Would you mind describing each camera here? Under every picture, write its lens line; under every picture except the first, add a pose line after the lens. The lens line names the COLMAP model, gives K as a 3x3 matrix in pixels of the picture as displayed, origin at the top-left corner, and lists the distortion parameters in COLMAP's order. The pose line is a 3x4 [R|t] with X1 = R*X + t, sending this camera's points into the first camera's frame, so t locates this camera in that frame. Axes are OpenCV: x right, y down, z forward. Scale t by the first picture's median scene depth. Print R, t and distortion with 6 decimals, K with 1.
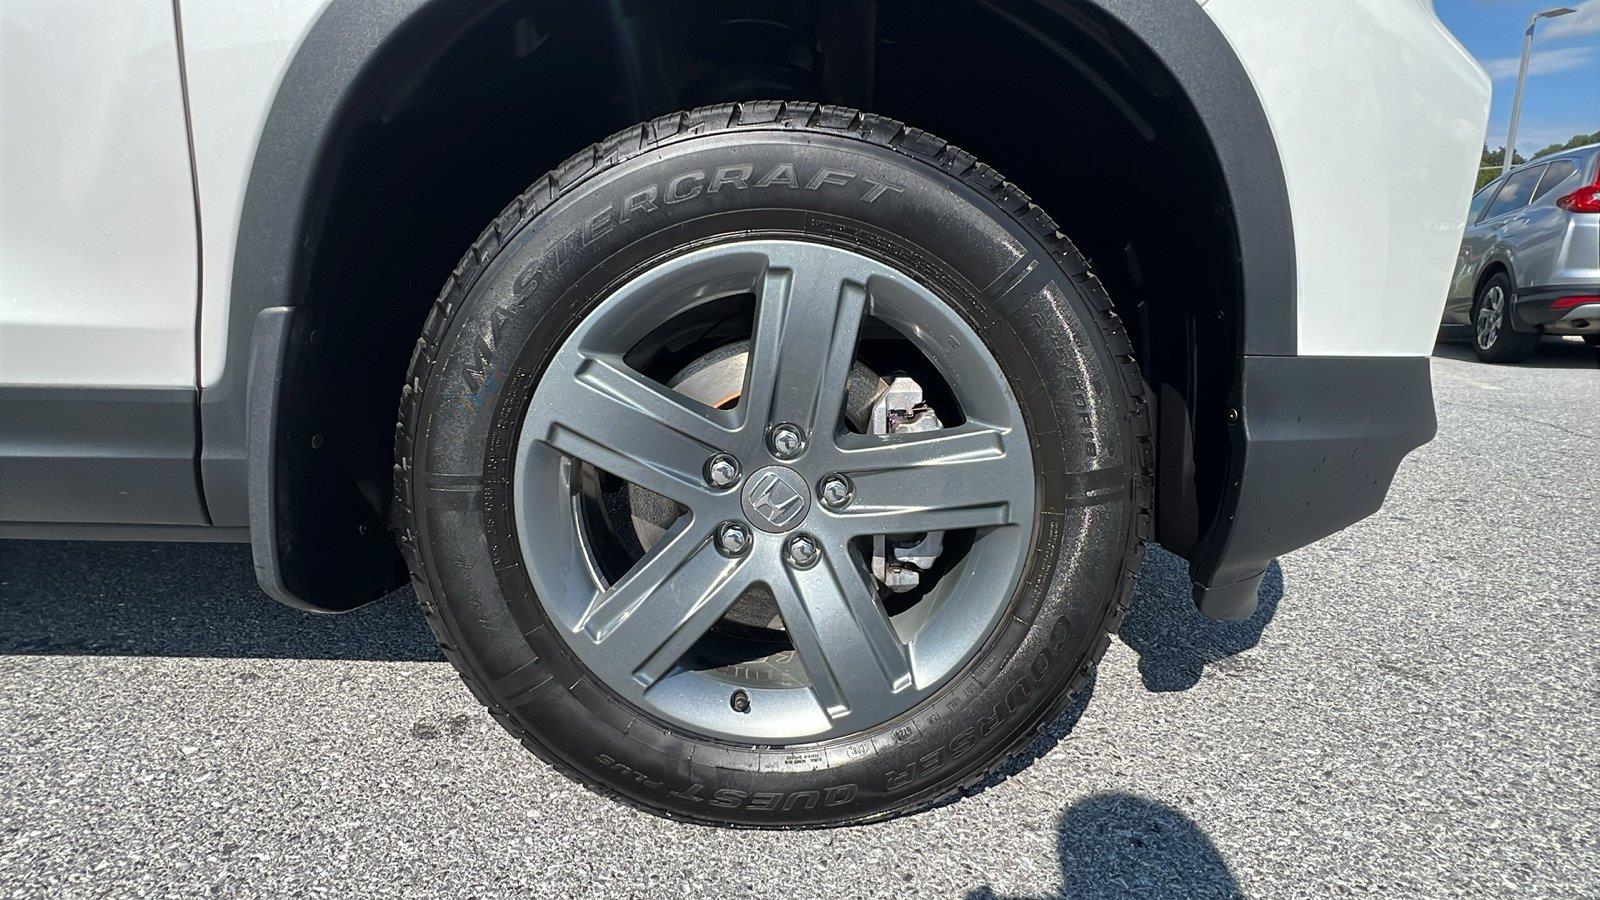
lens RADIAL K [[733.4, 0, 790.6], [0, 733.4, 450.9], [0, 0, 1]] dist [-0.000605, -0.000115]
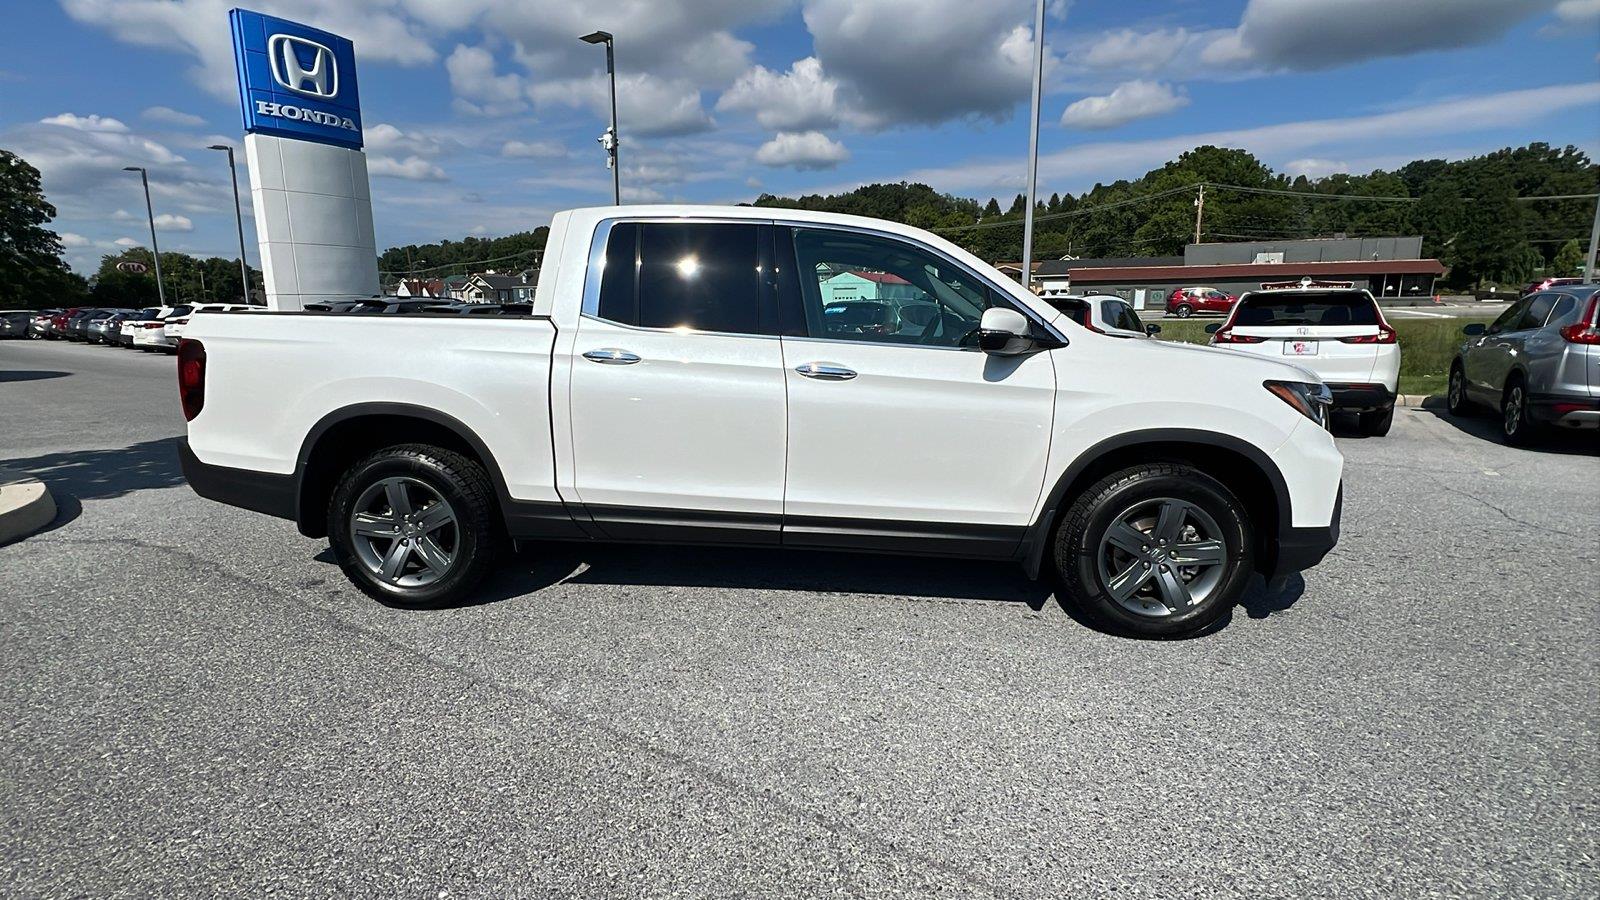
lens RADIAL K [[733.4, 0, 797.5], [0, 733.4, 456.6], [0, 0, 1]] dist [-0.000605, -0.000115]
pose [[0.996823, 0.027554, -0.074729, -1.691490], [-0.028860, 0.999448, -0.016455, -0.350945], [0.074235, 0.018559, 0.997068, -3.143070]]
